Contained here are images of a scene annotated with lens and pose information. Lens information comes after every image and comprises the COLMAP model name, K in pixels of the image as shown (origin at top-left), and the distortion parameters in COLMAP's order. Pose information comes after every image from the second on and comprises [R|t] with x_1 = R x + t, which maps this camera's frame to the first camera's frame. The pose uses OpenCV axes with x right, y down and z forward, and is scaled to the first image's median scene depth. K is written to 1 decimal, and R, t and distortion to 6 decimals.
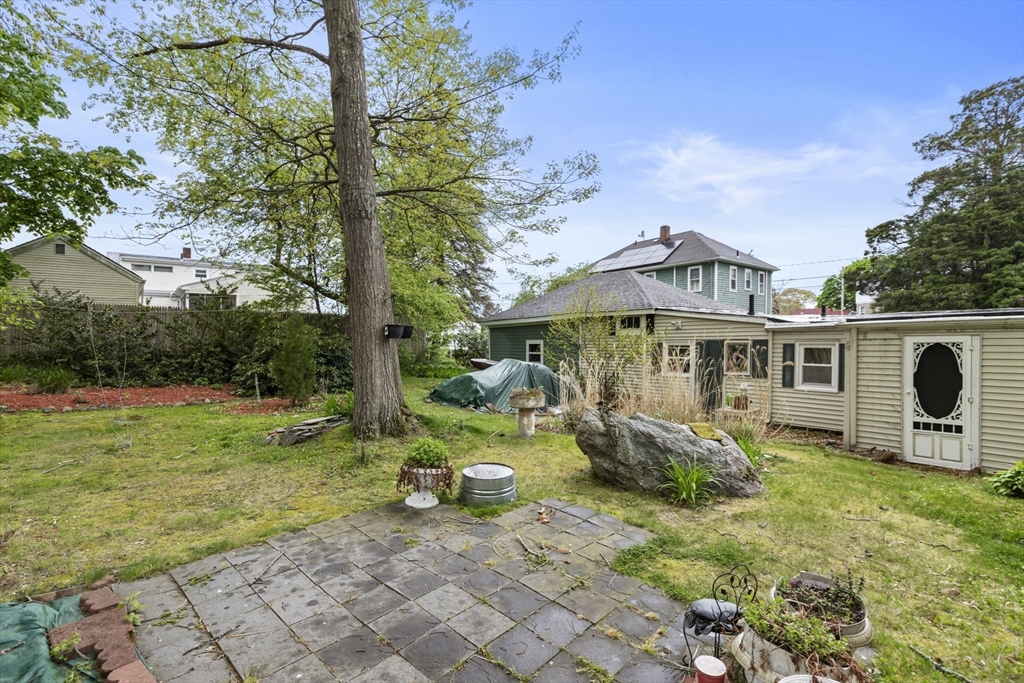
lens RADIAL K [[481.2, 0, 501.3], [0, 481.2, 363.3], [0, 0, 1]] dist [0.003138, -0.000383]
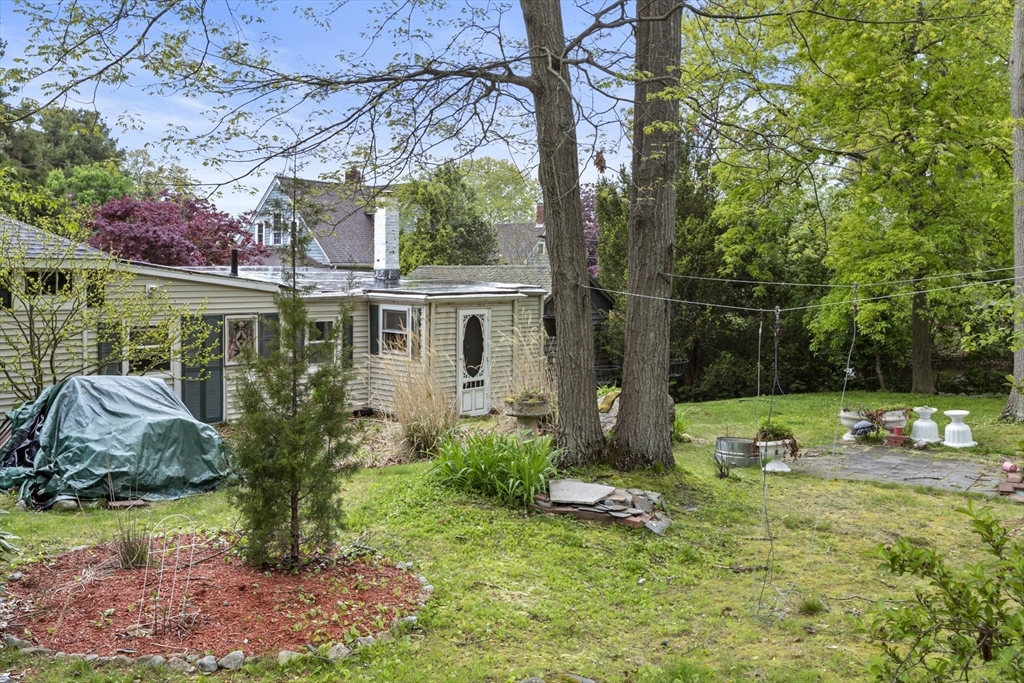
lens RADIAL K [[925.2, 0, 512.2], [0, 925.2, 341.4], [0, 0, 1]] dist [0.002480, 0.002242]
pose [[-0.187559, -0.077804, 0.979167, -0.873610], [0.033080, 0.995792, 0.085461, -0.107668], [-0.981696, 0.048420, -0.184196, 0.840400]]
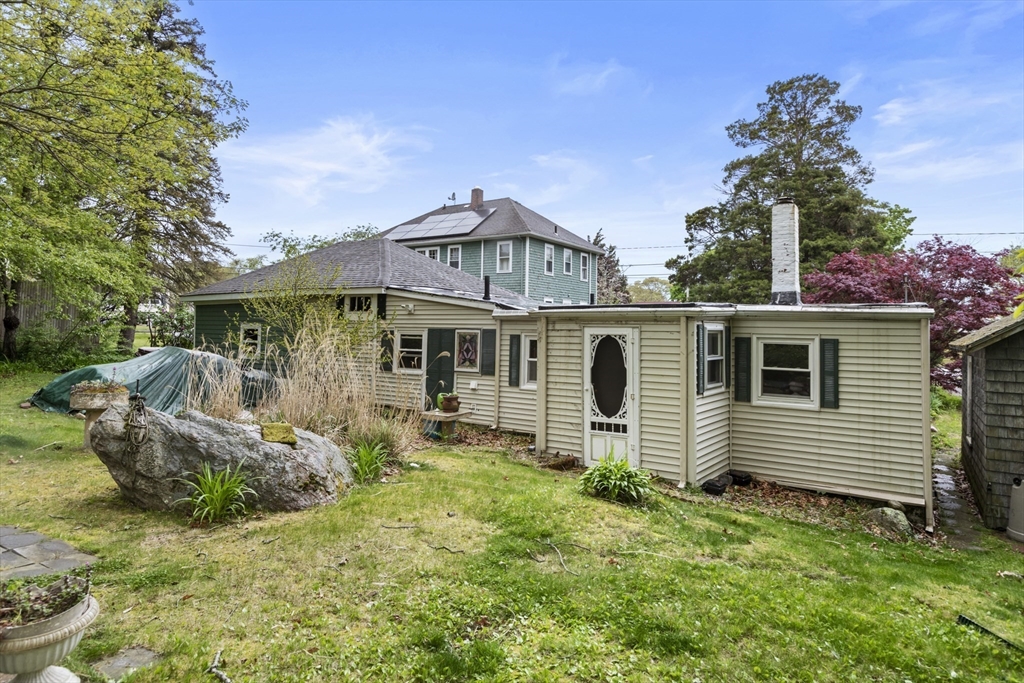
lens RADIAL K [[647.1, 0, 516.9], [0, 647.1, 322.3], [0, 0, 1]] dist [-0.005141, -0.000670]
pose [[0.951652, 0.033731, 0.305320, 0.225343], [-0.014786, 0.997831, -0.064153, 0.009686], [-0.306821, 0.056537, 0.950086, -0.079057]]
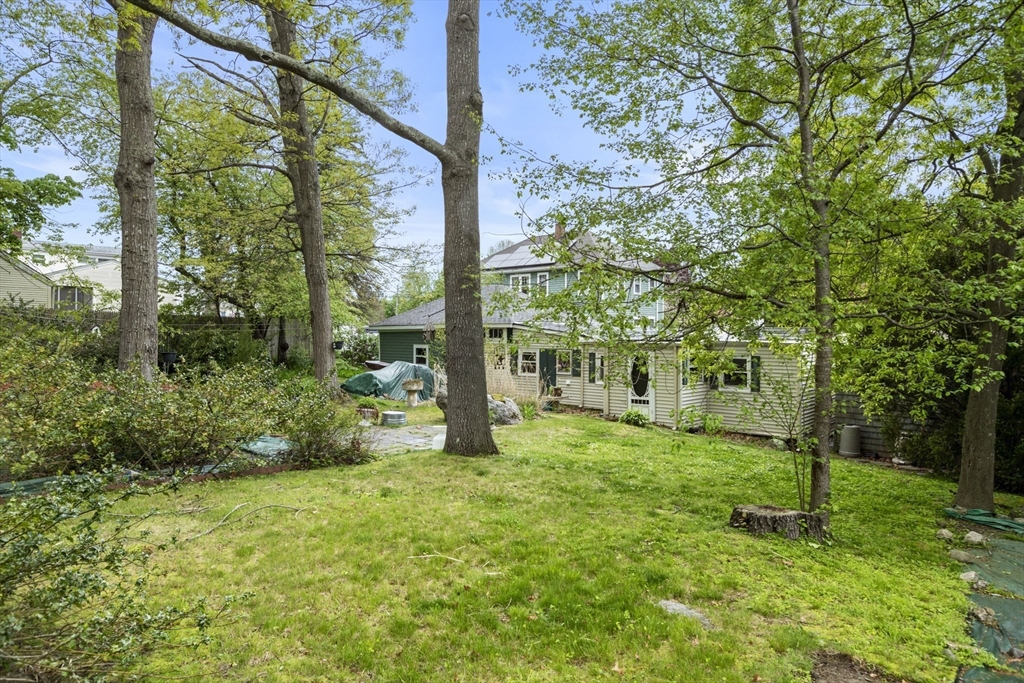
lens RADIAL K [[696.9, 0, 486.9], [0, 696.9, 348.5], [0, 0, 1]] dist [0.005117, 0.000611]
pose [[0.988082, 0.012068, 0.153455, -0.042716], [-0.008075, 0.999613, -0.026615, 0.004735], [-0.153717, 0.025059, 0.987797, -0.948594]]
